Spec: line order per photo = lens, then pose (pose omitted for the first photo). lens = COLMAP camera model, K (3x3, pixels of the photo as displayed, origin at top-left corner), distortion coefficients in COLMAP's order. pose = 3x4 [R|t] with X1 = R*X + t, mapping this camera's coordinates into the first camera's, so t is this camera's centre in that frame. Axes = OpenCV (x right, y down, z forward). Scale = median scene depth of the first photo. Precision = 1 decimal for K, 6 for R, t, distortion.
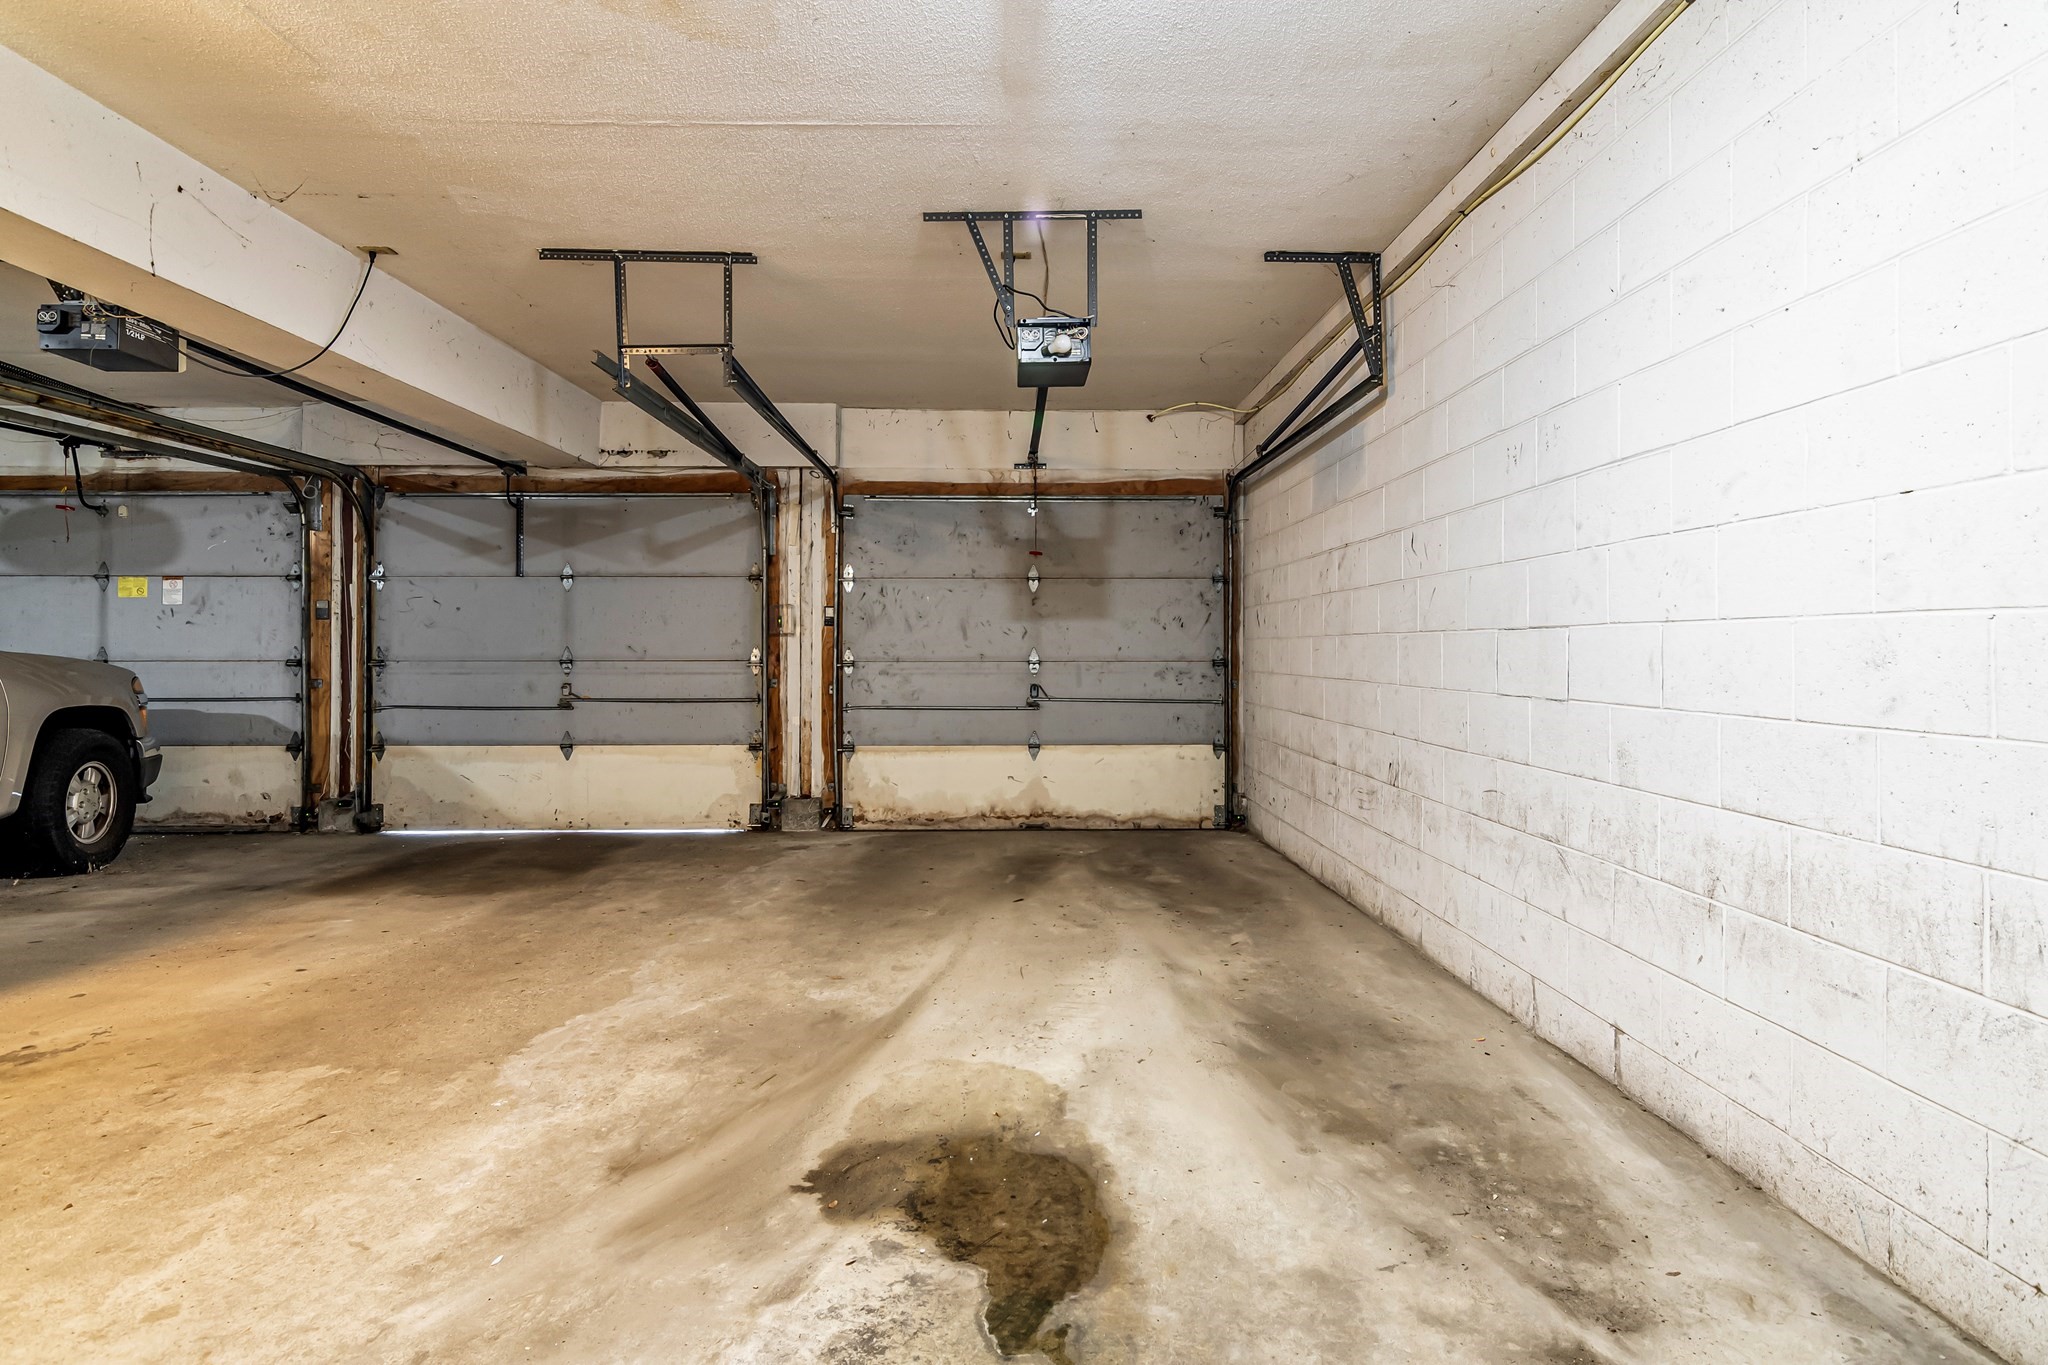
lens RADIAL K [[1015.3, 0, 1019.0], [0, 1015.3, 645.7], [0, 0, 1]] dist [-0.002646, 0.001317]
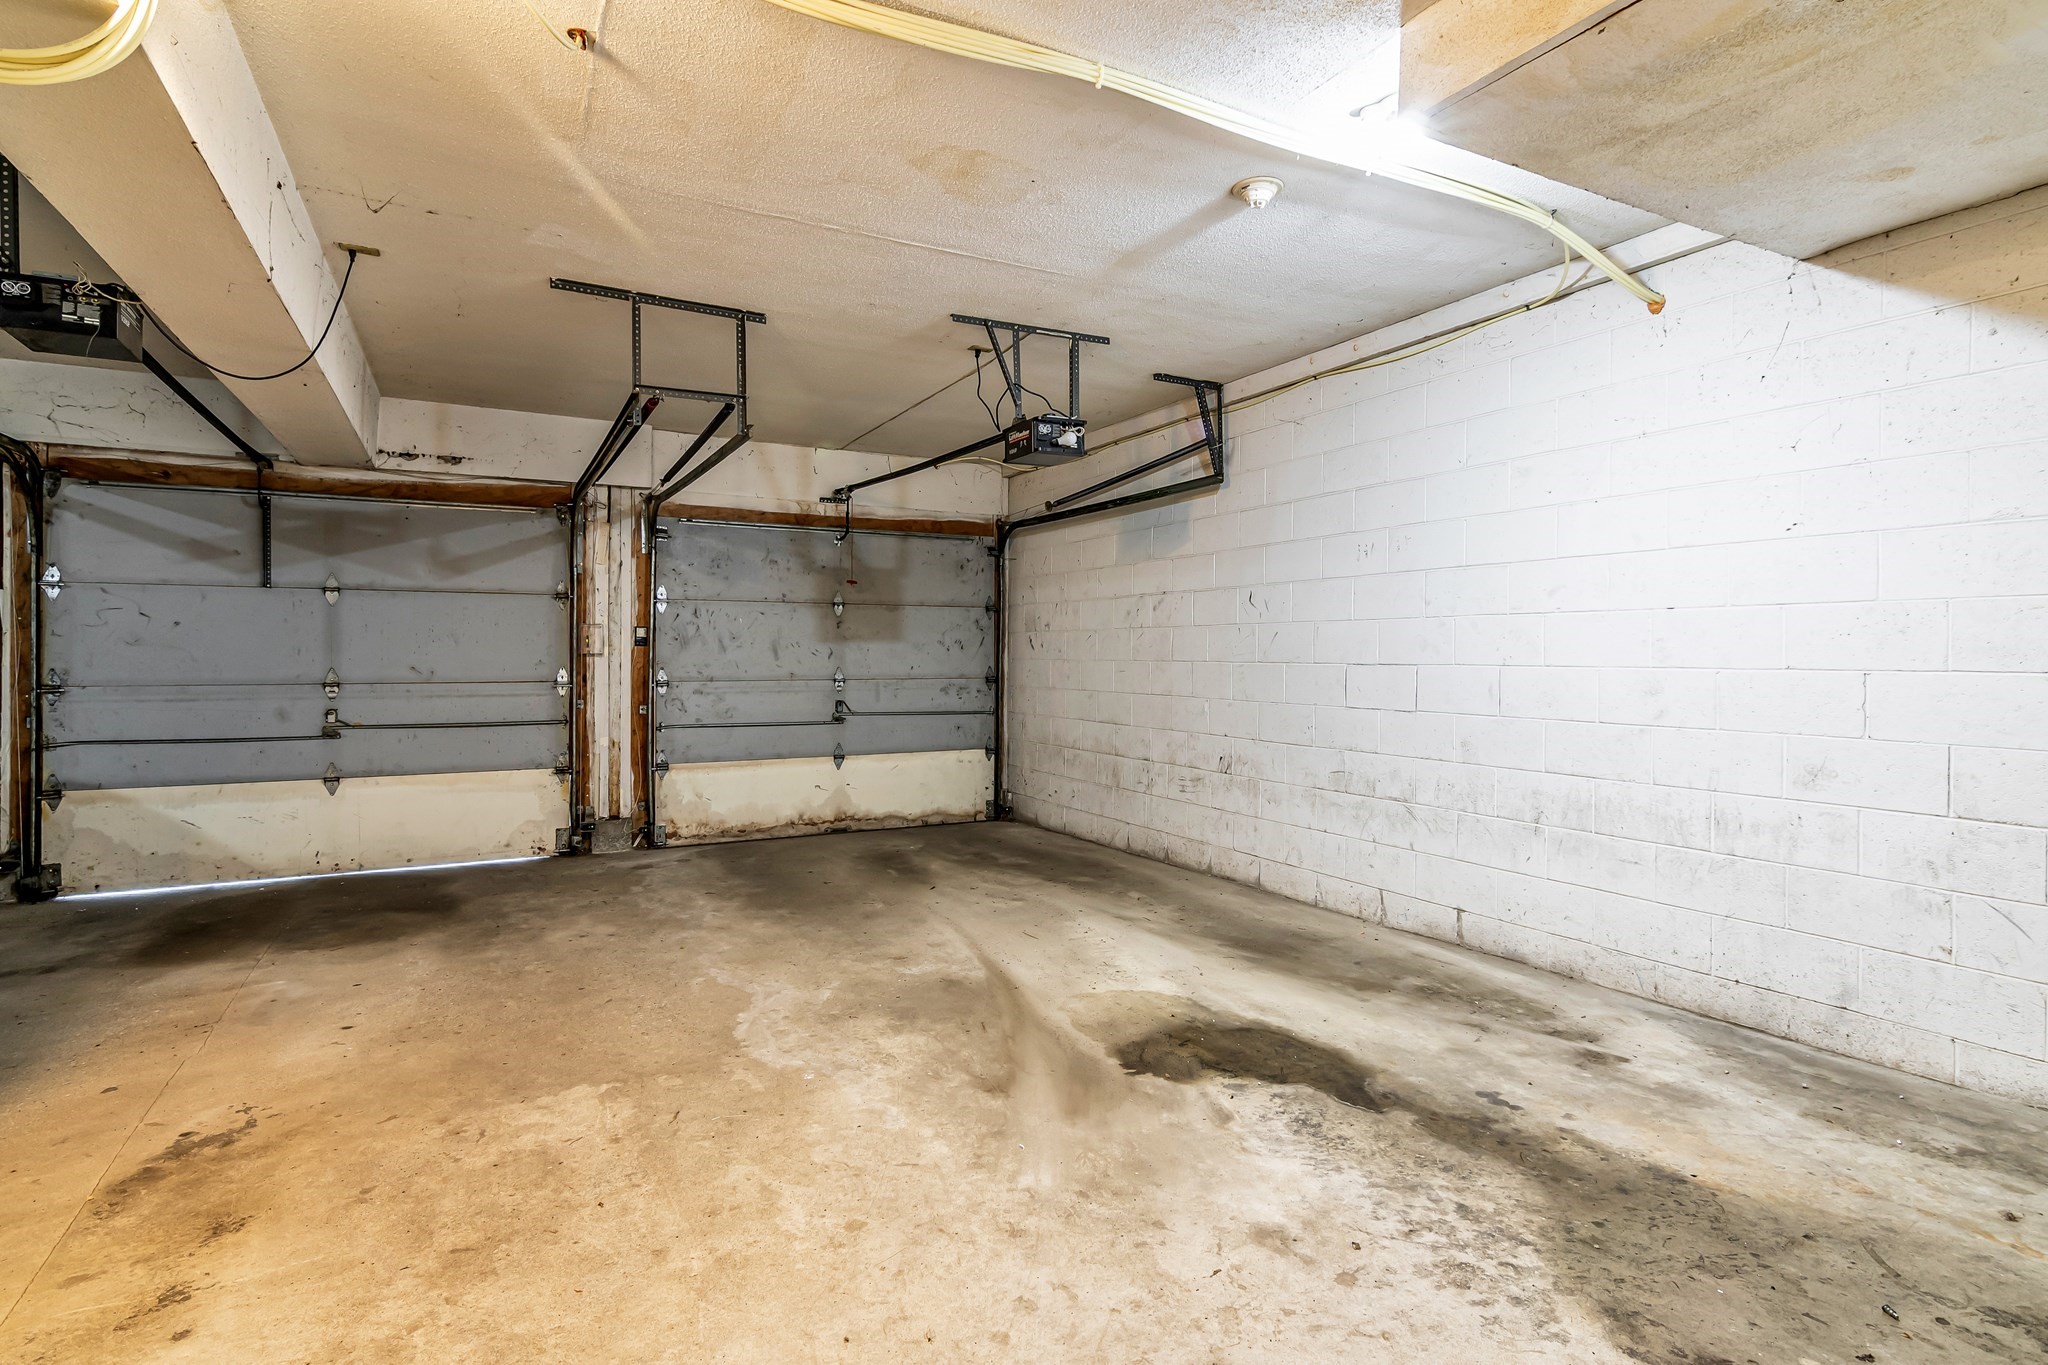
lens RADIAL K [[1015.3, 0, 990.5], [0, 1015.3, 664.0], [0, 0, 1]] dist [-0.002646, 0.001317]
pose [[0.895725, -0.002428, 0.444603, -0.619456], [-0.003878, 0.999904, 0.013274, -0.031558], [-0.444593, -0.013614, 0.895629, -0.102053]]
